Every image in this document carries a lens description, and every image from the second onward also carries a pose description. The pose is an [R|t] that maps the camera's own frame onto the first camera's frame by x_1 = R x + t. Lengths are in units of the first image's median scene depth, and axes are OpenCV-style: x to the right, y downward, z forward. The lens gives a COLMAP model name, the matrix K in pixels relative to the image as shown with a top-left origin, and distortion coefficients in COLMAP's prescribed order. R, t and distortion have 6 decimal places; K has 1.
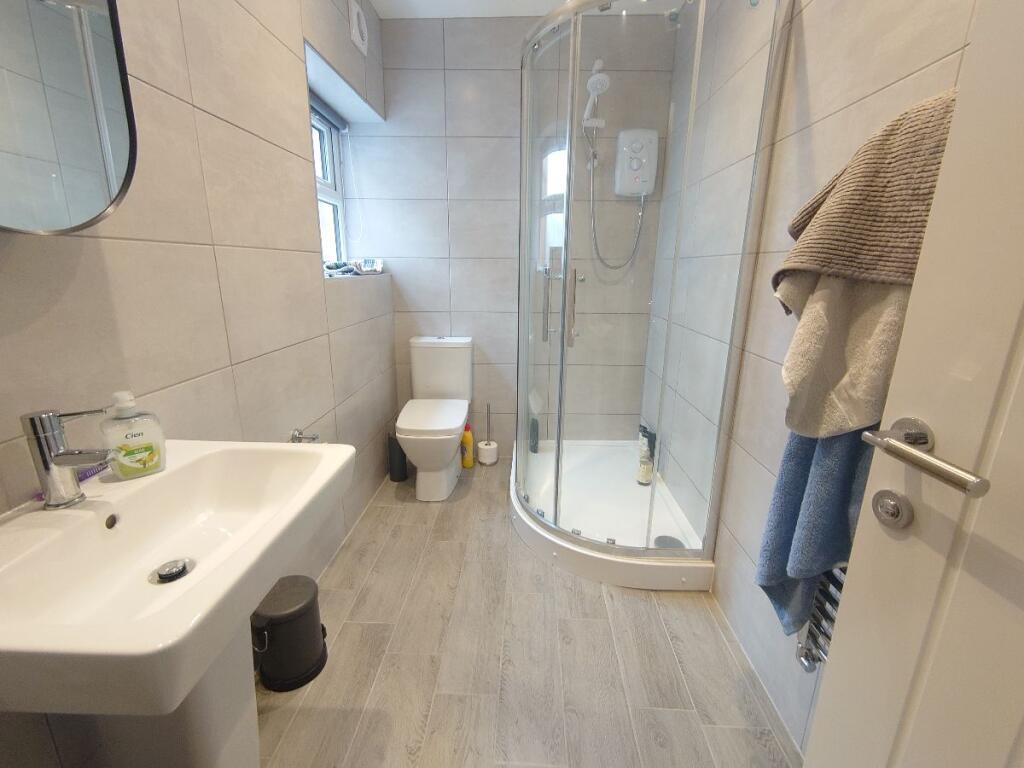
lens RADIAL K [[450.8, 0, 512.4], [0, 450.8, 384.3], [0, 0, 1]] dist [0.001865, 0.000615]
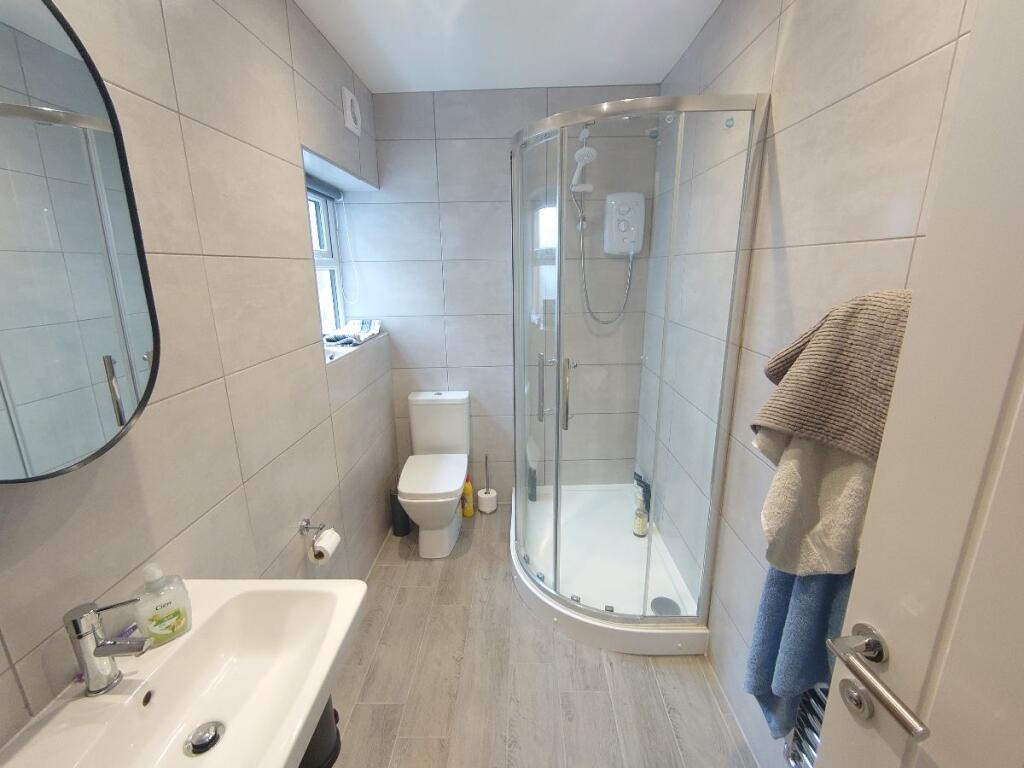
lens RADIAL K [[450.8, 0, 511.8], [0, 450.8, 383.4], [0, 0, 1]] dist [0.001865, 0.000615]
pose [[0.999601, -0.027146, 0.007779, -0.000008], [0.027136, 0.999631, 0.001452, -0.191565], [-0.007815, -0.001241, 0.999969, -0.040562]]
